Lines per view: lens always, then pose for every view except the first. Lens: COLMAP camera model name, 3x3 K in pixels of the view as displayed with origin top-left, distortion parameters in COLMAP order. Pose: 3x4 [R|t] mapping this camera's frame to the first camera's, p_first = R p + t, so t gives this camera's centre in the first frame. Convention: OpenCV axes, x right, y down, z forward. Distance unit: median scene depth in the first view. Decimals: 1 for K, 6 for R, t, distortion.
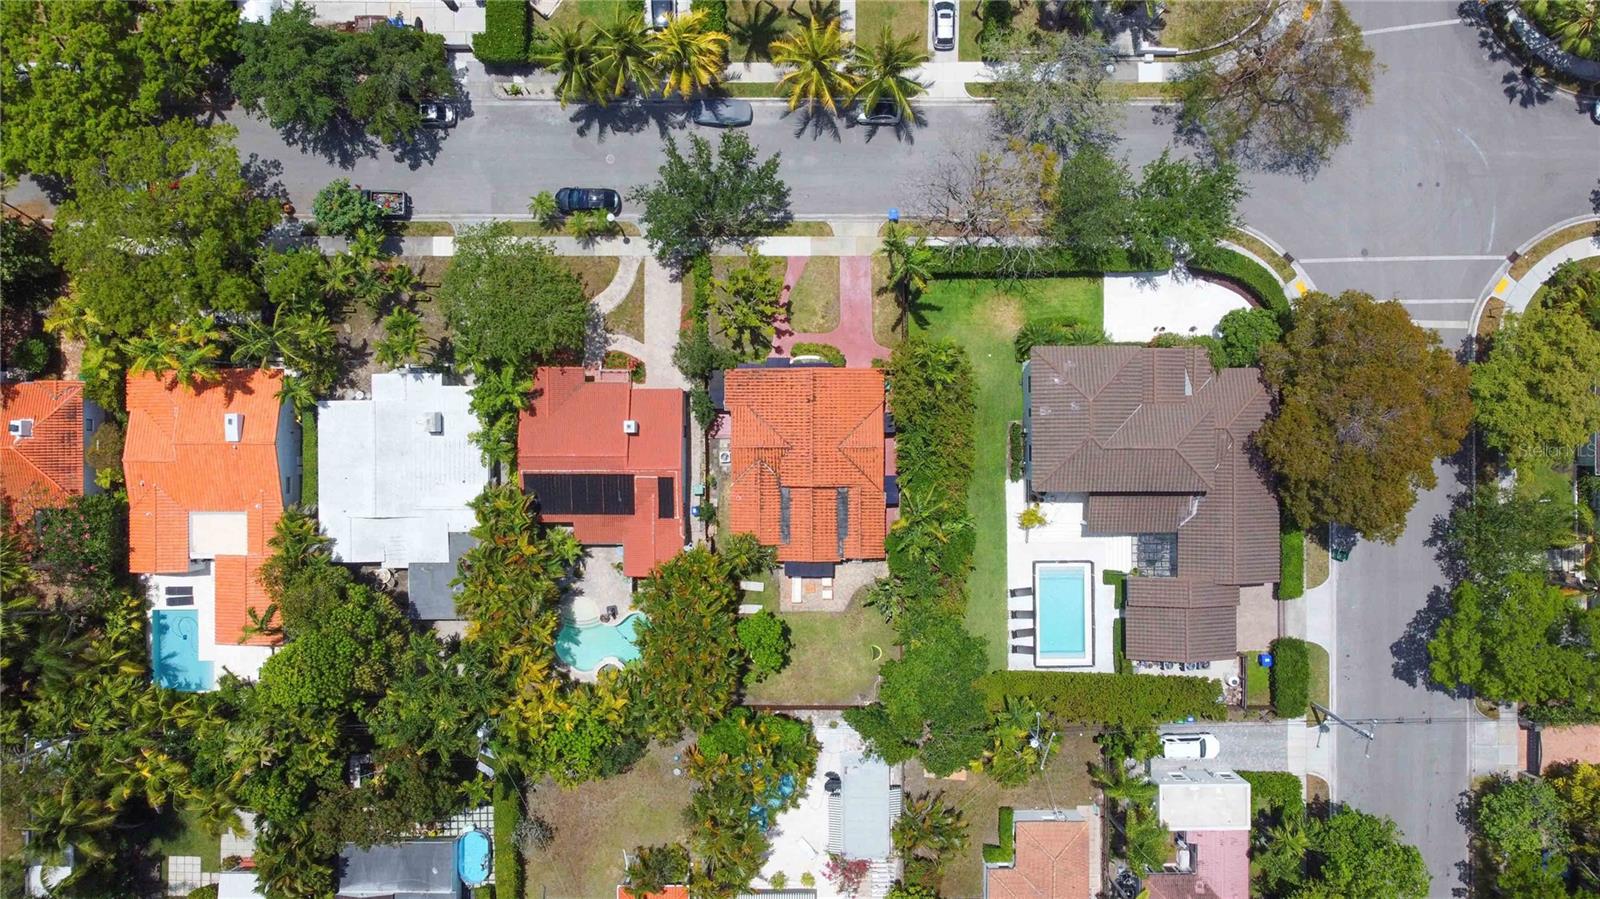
lens RADIAL K [[1208.3, 0, 800.0], [0, 1208.3, 447.1], [0, 0, 1]] dist [0.003368, -0.009535]
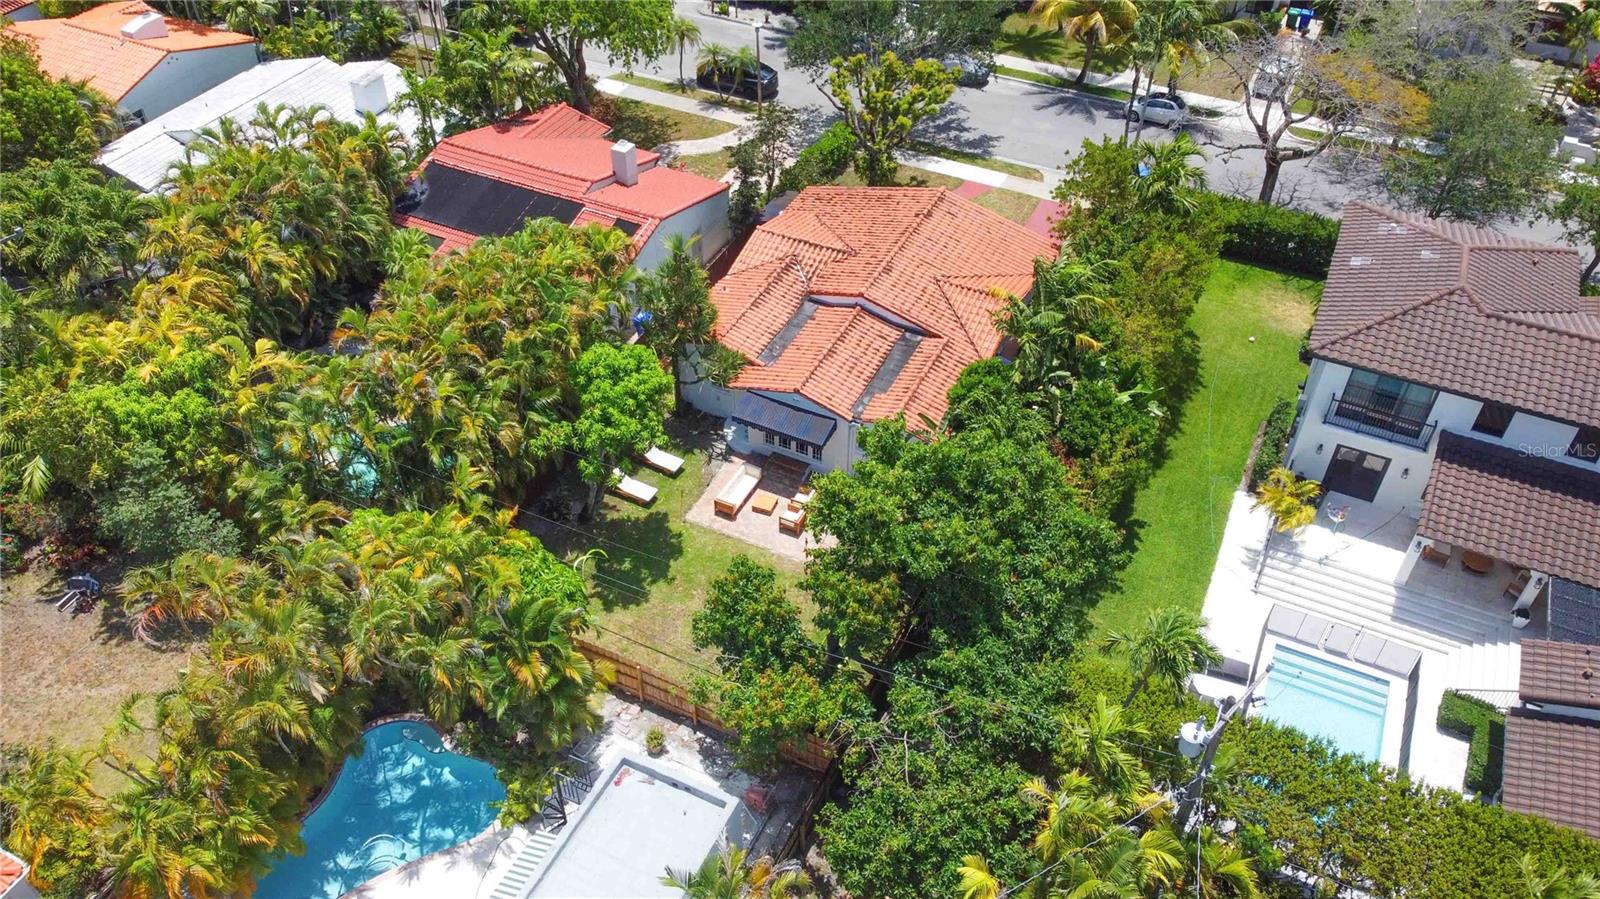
lens RADIAL K [[1208.3, 0, 800.9], [0, 1208.3, 451.7], [0, 0, 1]] dist [0.003368, -0.009535]
pose [[0.898926, 0.292562, -0.326097, 0.166927], [-0.438100, 0.601361, -0.668156, 0.409857], [0.000625, 0.743486, 0.668751, 0.672558]]
